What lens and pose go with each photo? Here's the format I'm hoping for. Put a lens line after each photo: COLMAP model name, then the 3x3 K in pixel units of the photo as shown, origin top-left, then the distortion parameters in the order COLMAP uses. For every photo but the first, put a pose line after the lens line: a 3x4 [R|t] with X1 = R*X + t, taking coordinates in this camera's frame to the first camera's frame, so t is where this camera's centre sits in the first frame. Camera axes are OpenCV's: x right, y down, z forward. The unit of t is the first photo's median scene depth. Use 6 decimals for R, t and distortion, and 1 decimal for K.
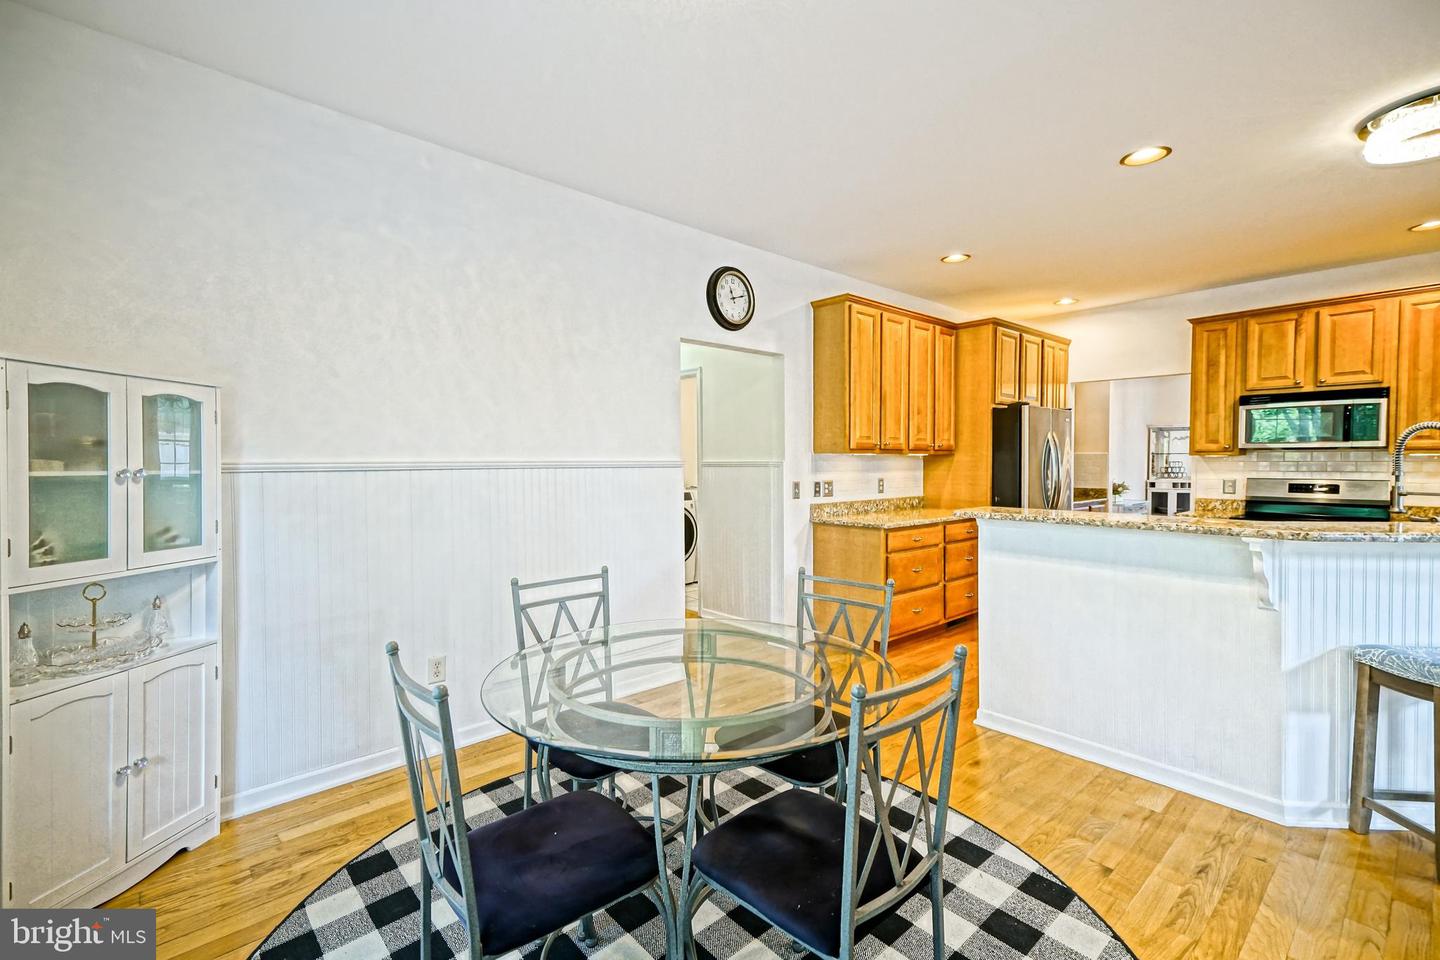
lens RADIAL K [[638.1, 0, 716.8], [0, 638.1, 476.5], [0, 0, 1]] dist [0.048737, -0.005406]
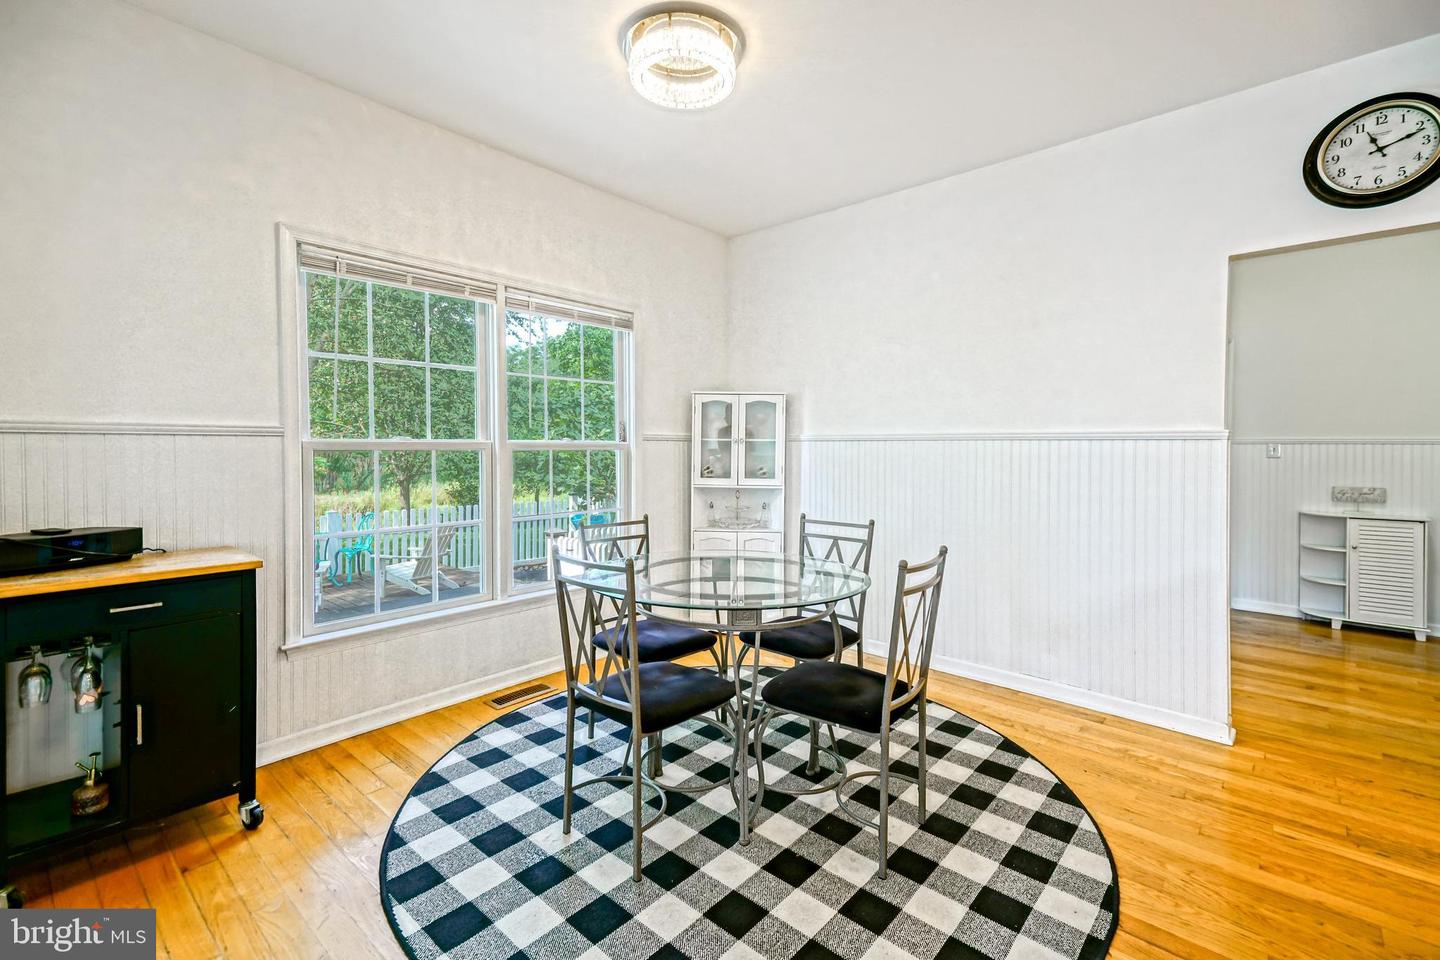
lens RADIAL K [[638.1, 0, 716.4], [0, 638.1, 459.5], [0, 0, 1]] dist [0.048737, -0.005406]
pose [[0.117492, 0.020926, -0.992853, 0.467853], [-0.029932, 0.999398, 0.017522, 0.009176], [0.992623, 0.027659, 0.118047, 0.277686]]
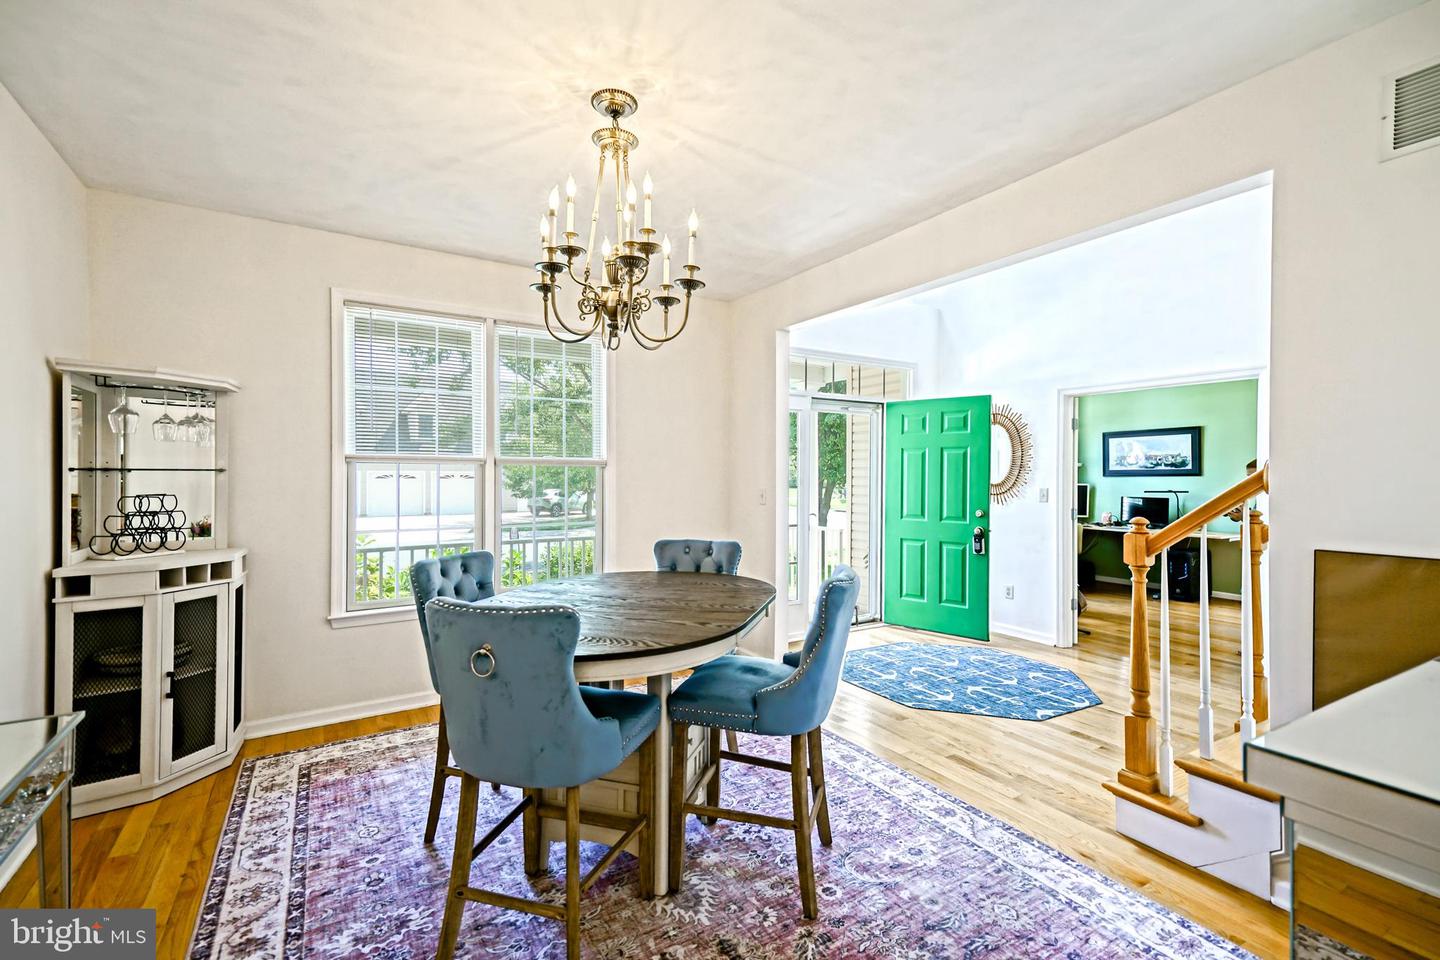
lens RADIAL K [[638.1, 0, 722.2], [0, 638.1, 475.5], [0, 0, 1]] dist [0.048737, -0.005406]
pose [[0.166796, 0.004051, 0.985983, 0.894274], [0.023074, 0.999702, -0.008010, -0.048951], [-0.985721, 0.024087, 0.166653, 1.395760]]
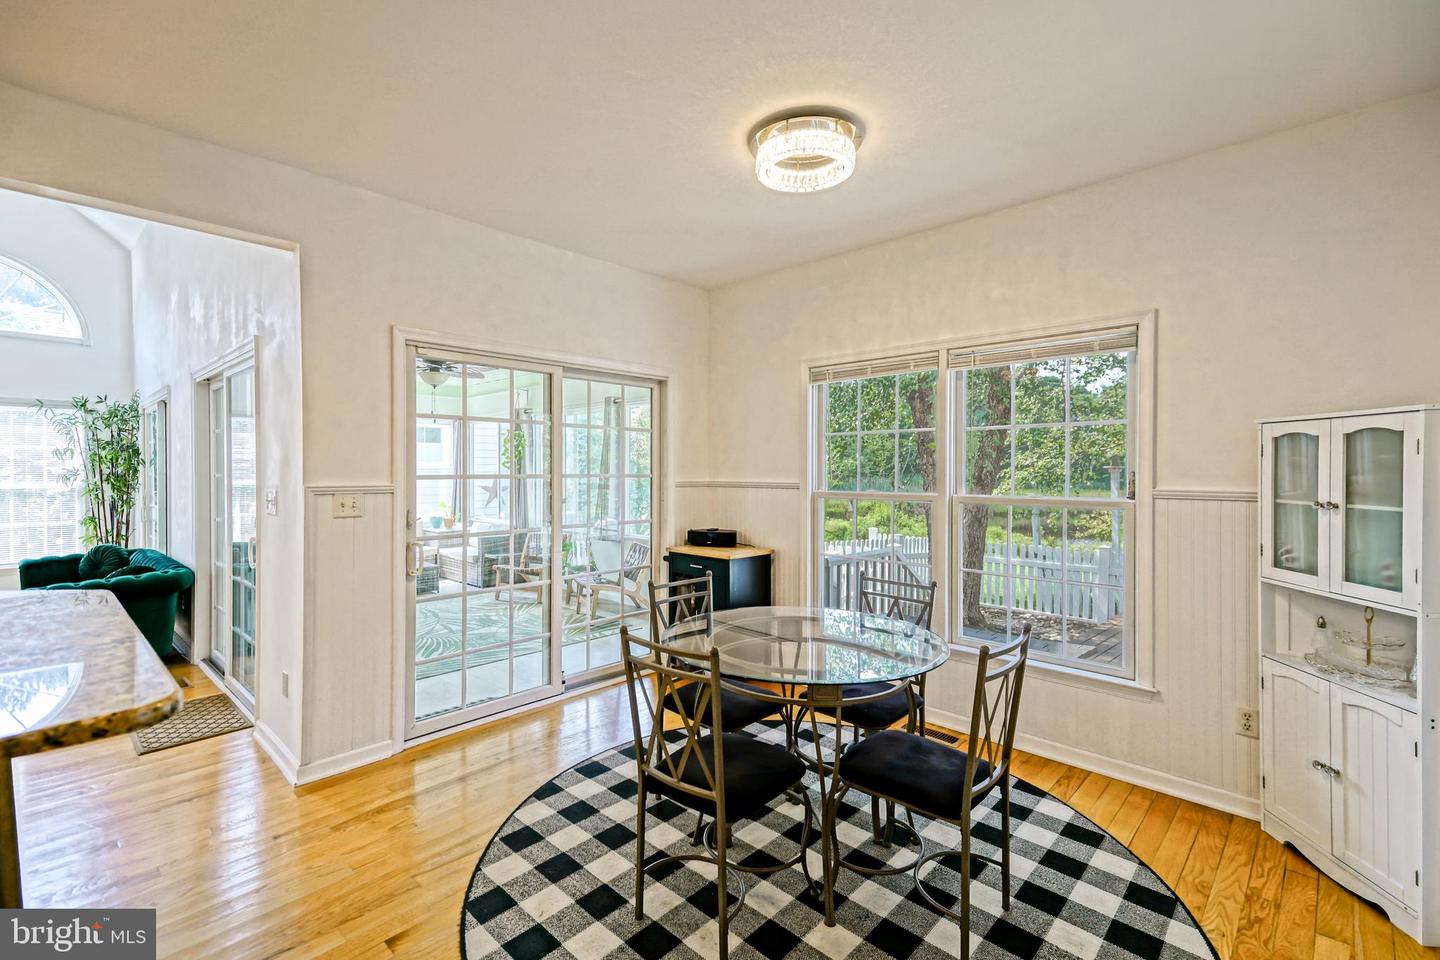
lens RADIAL K [[638.1, 0, 711.0], [0, 638.1, 478.7], [0, 0, 1]] dist [0.048737, -0.005406]
pose [[-0.997399, 0.000839, -0.072068, 0.092873], [-0.002033, 0.999207, 0.039775, -0.037395], [0.072044, 0.039818, -0.996606, 0.822349]]
